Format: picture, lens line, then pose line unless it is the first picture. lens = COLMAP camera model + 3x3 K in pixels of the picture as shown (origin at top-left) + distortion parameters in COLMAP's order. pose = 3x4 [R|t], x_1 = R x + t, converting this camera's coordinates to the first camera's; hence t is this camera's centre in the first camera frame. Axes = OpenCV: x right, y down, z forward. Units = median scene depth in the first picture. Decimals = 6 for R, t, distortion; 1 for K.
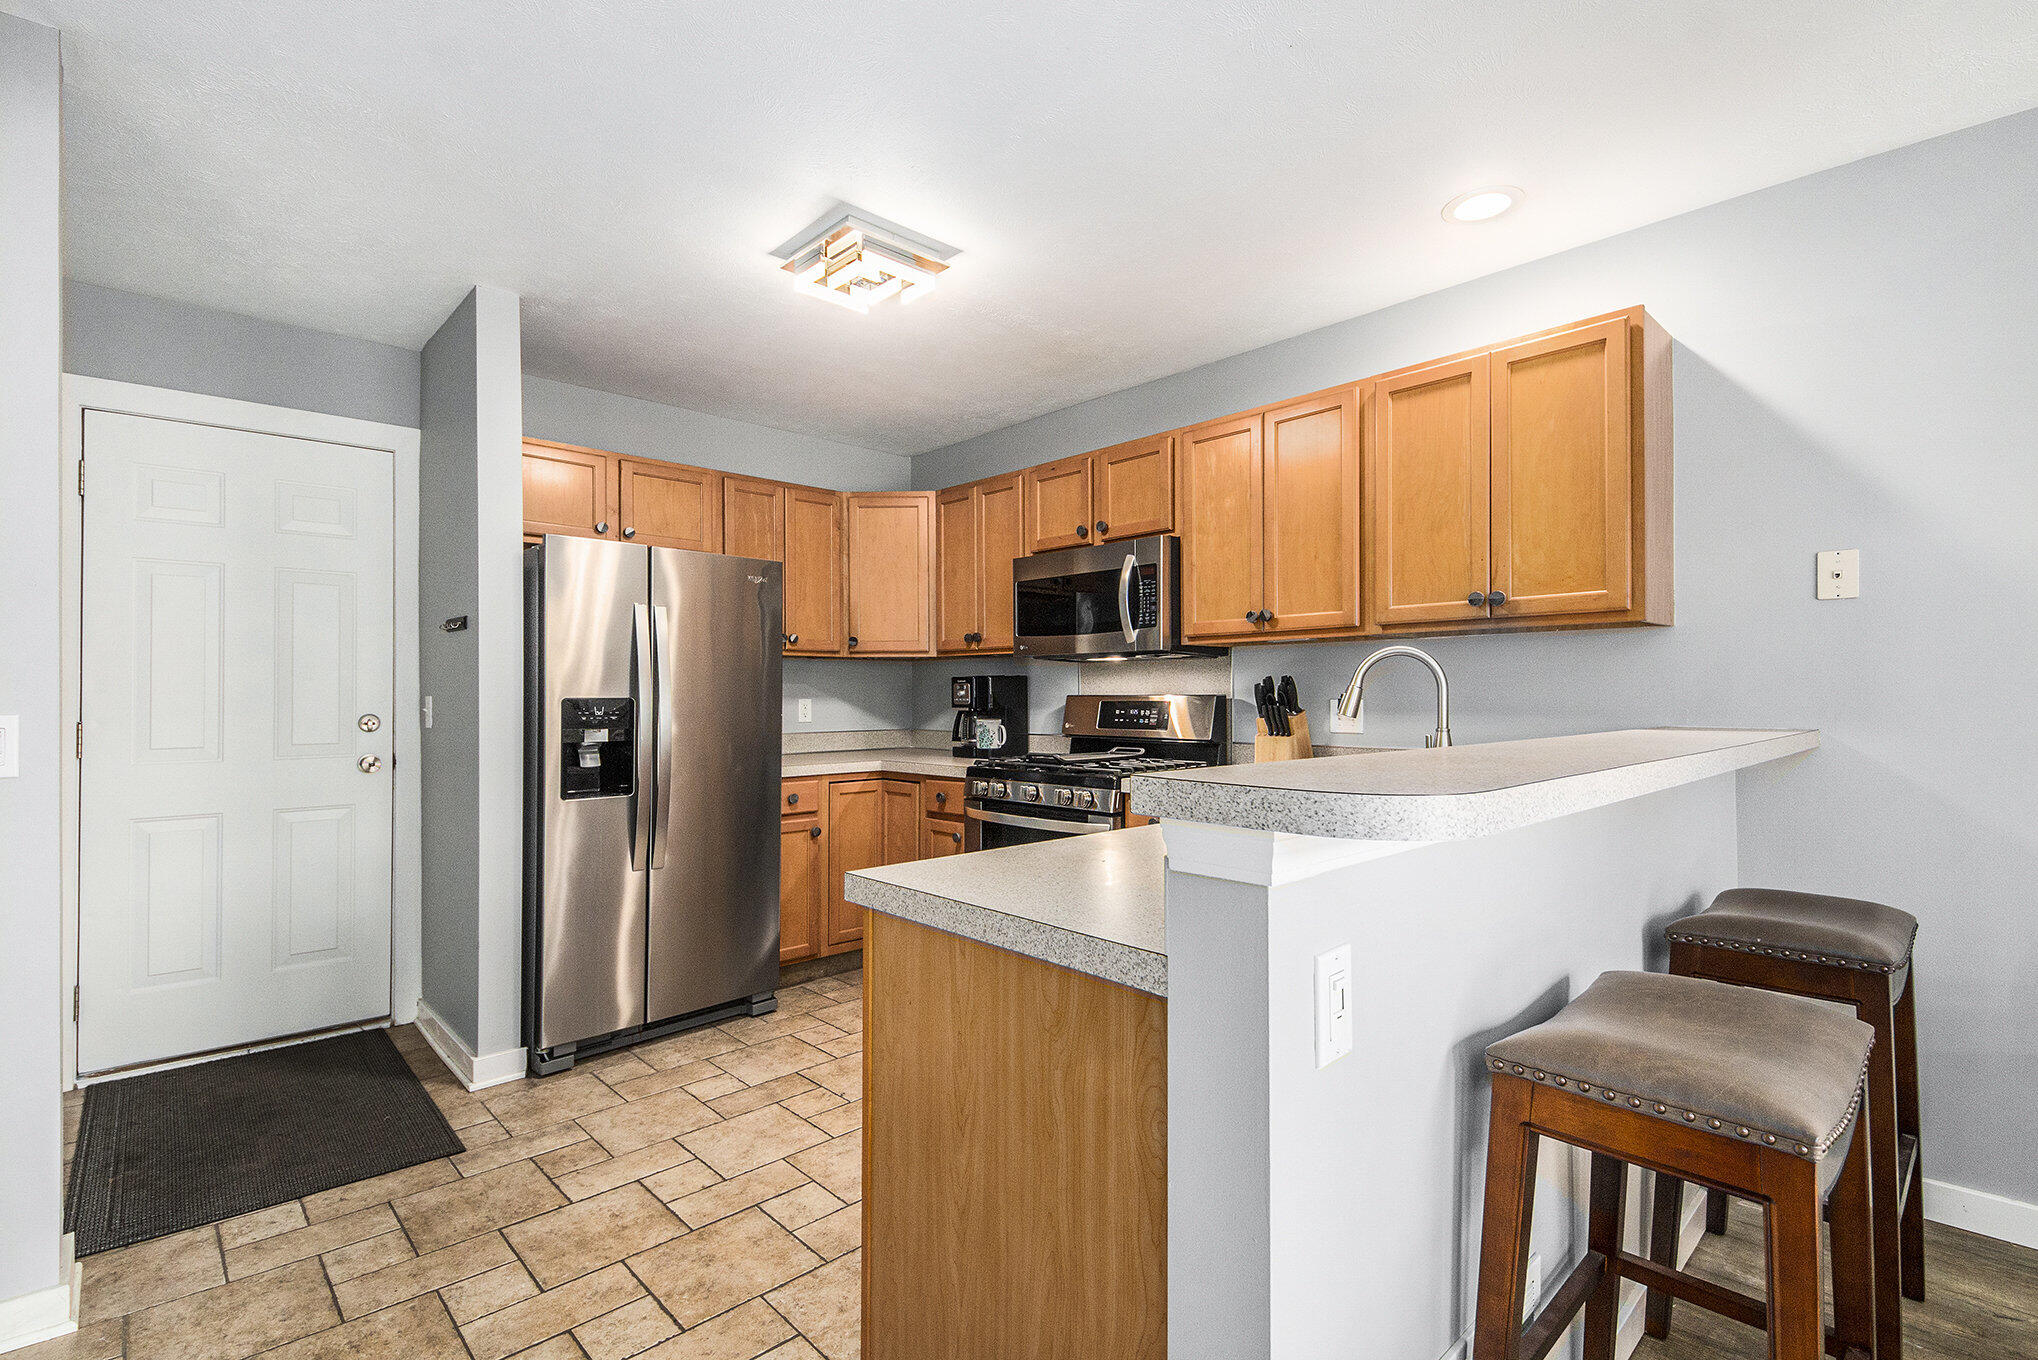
lens RADIAL K [[931.4, 0, 1017.8], [0, 931.4, 678.2], [0, 0, 1]] dist [0.001585, -0.004698]
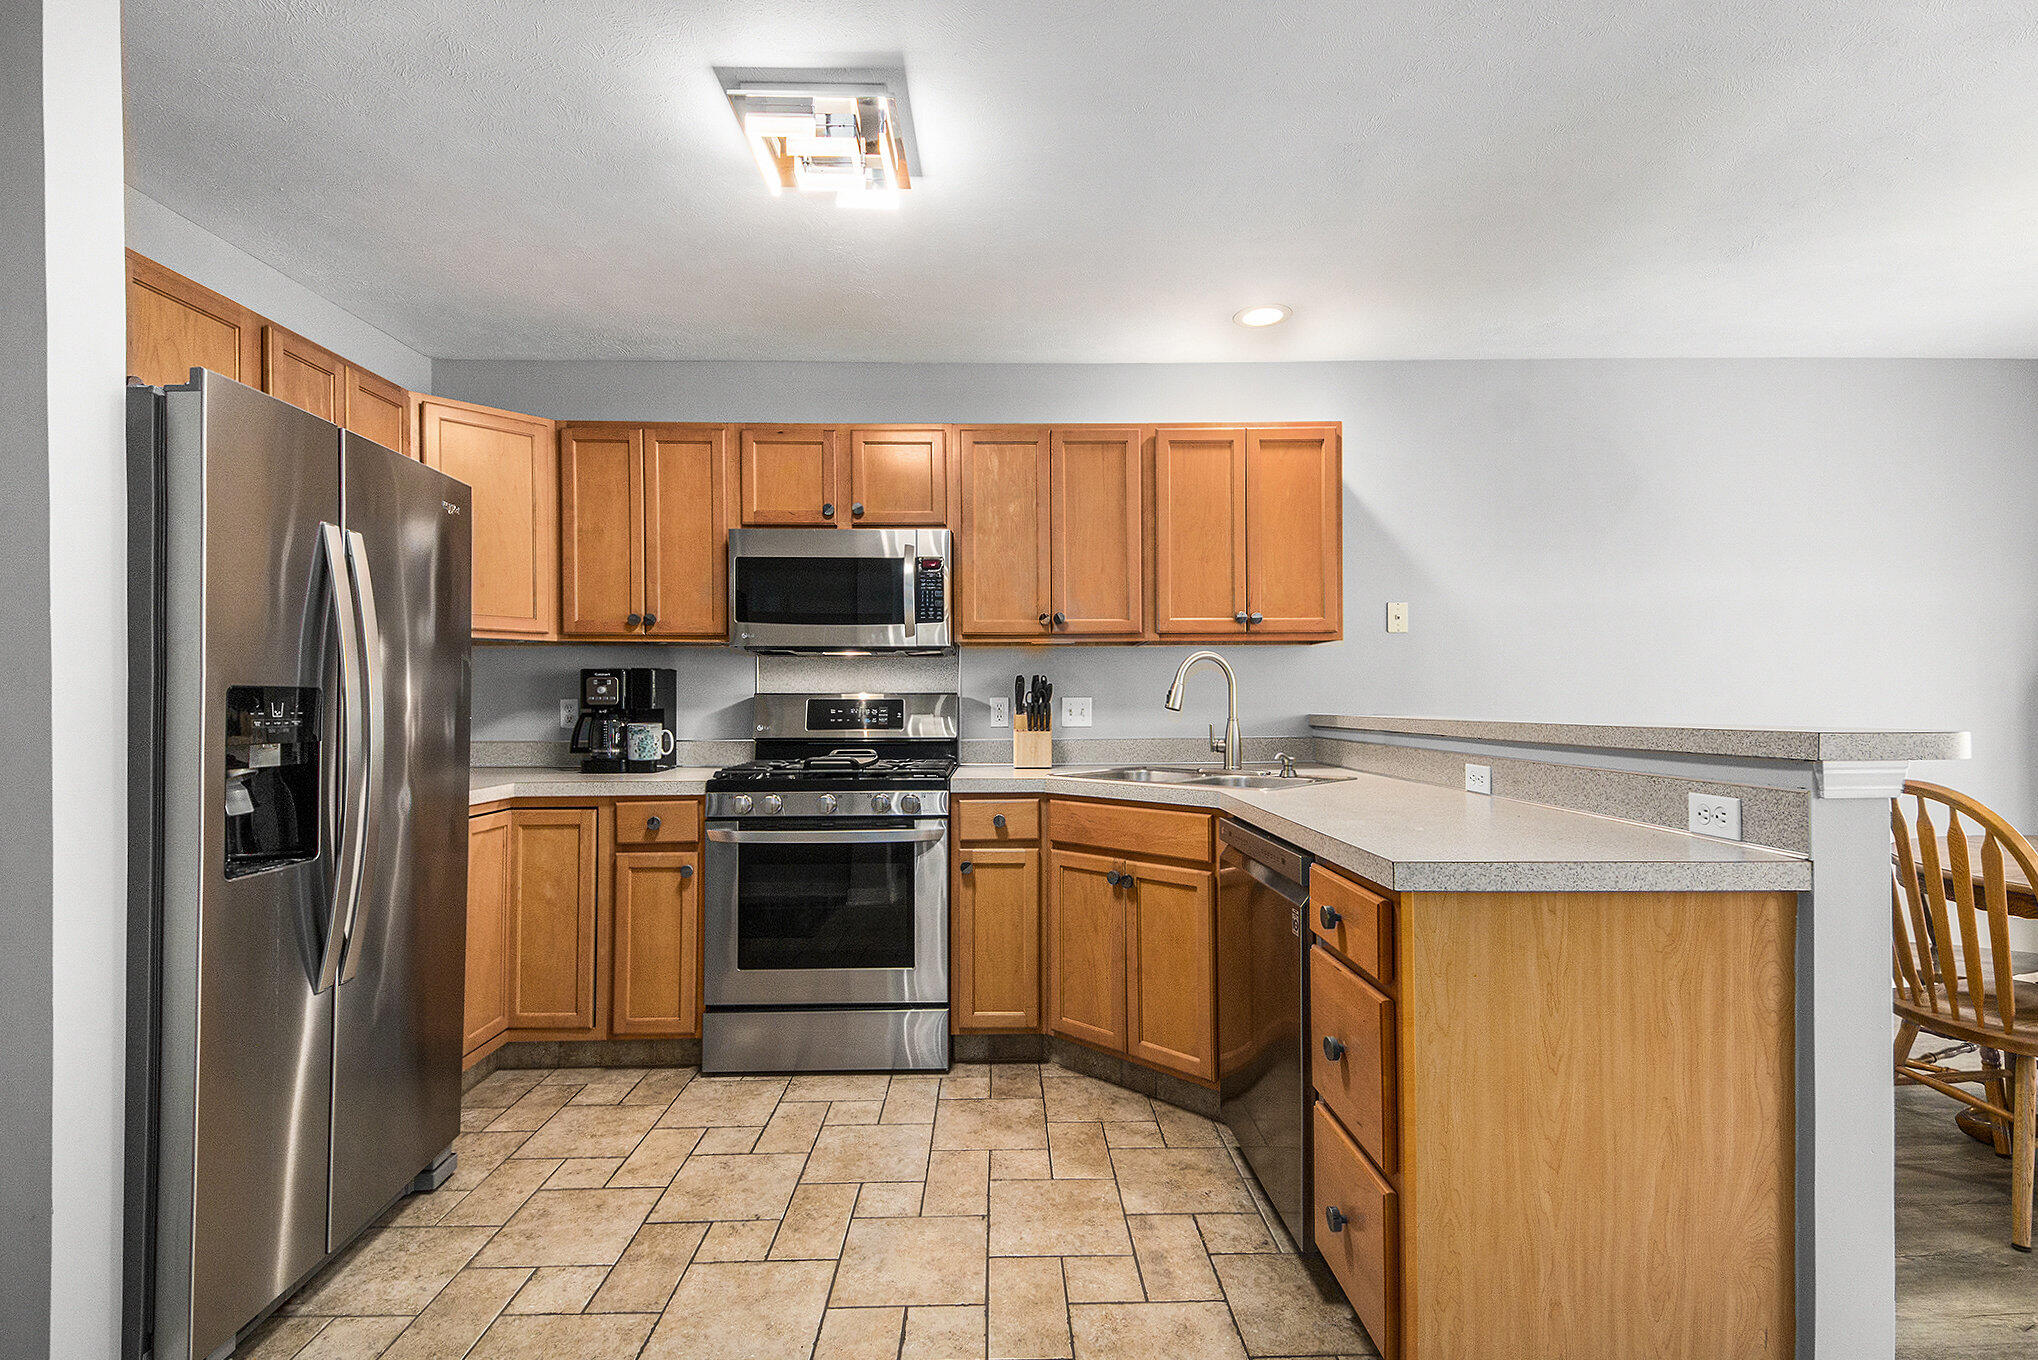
lens RADIAL K [[931.4, 0, 1013.8], [0, 931.4, 680.4], [0, 0, 1]] dist [0.001585, -0.004698]
pose [[0.669151, 0.017650, 0.742917, -0.556671], [-0.013249, 0.999842, -0.011820, 0.017419], [-0.743009, -0.001934, 0.669279, 0.308831]]
